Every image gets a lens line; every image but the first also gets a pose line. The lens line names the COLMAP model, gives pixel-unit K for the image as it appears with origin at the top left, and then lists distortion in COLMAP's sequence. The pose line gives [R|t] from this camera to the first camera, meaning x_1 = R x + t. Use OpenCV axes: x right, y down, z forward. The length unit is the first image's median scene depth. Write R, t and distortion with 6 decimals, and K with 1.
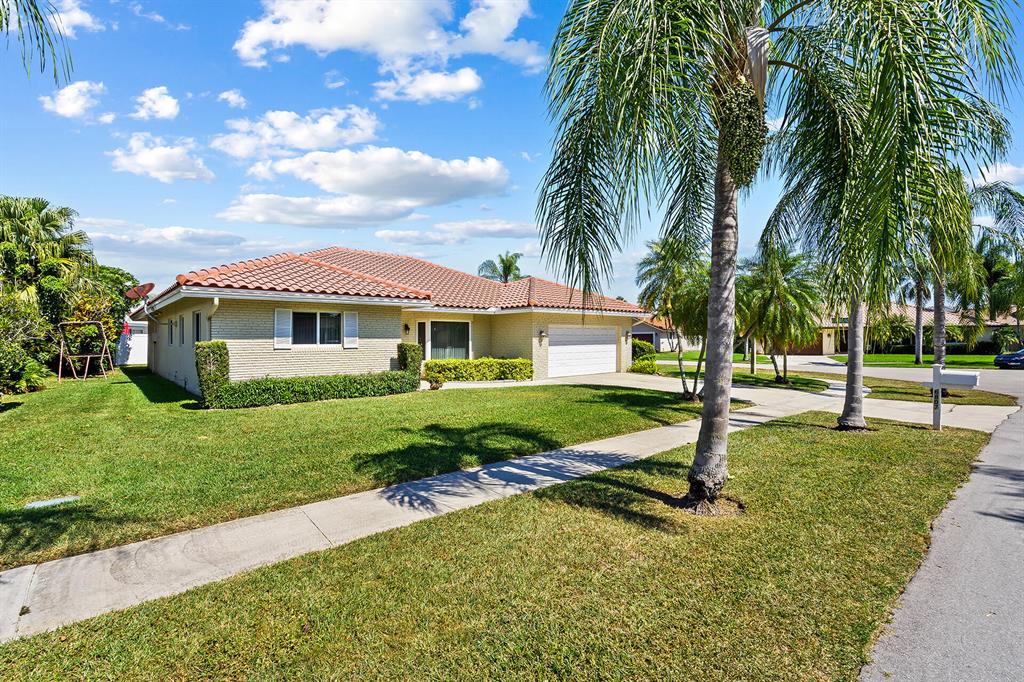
lens RADIAL K [[472.4, 0, 510.3], [0, 472.4, 337.3], [0, 0, 1]] dist [-0.000488, 0.000224]
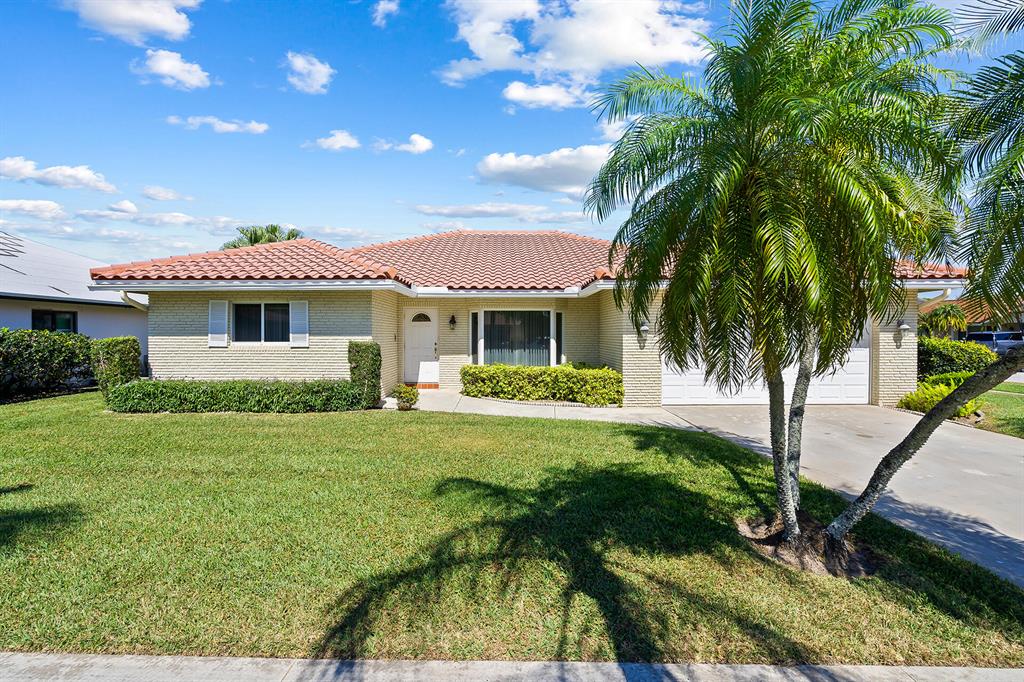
lens RADIAL K [[469.6, 0, 509.0], [0, 469.6, 341.1], [0, 0, 1]] dist [-0.000154, 0.000016]
pose [[0.748407, 0.007557, -0.663196, 0.423377], [0.001941, 0.999906, 0.013584, 0.002537], [0.663236, -0.011454, 0.748322, 0.626253]]
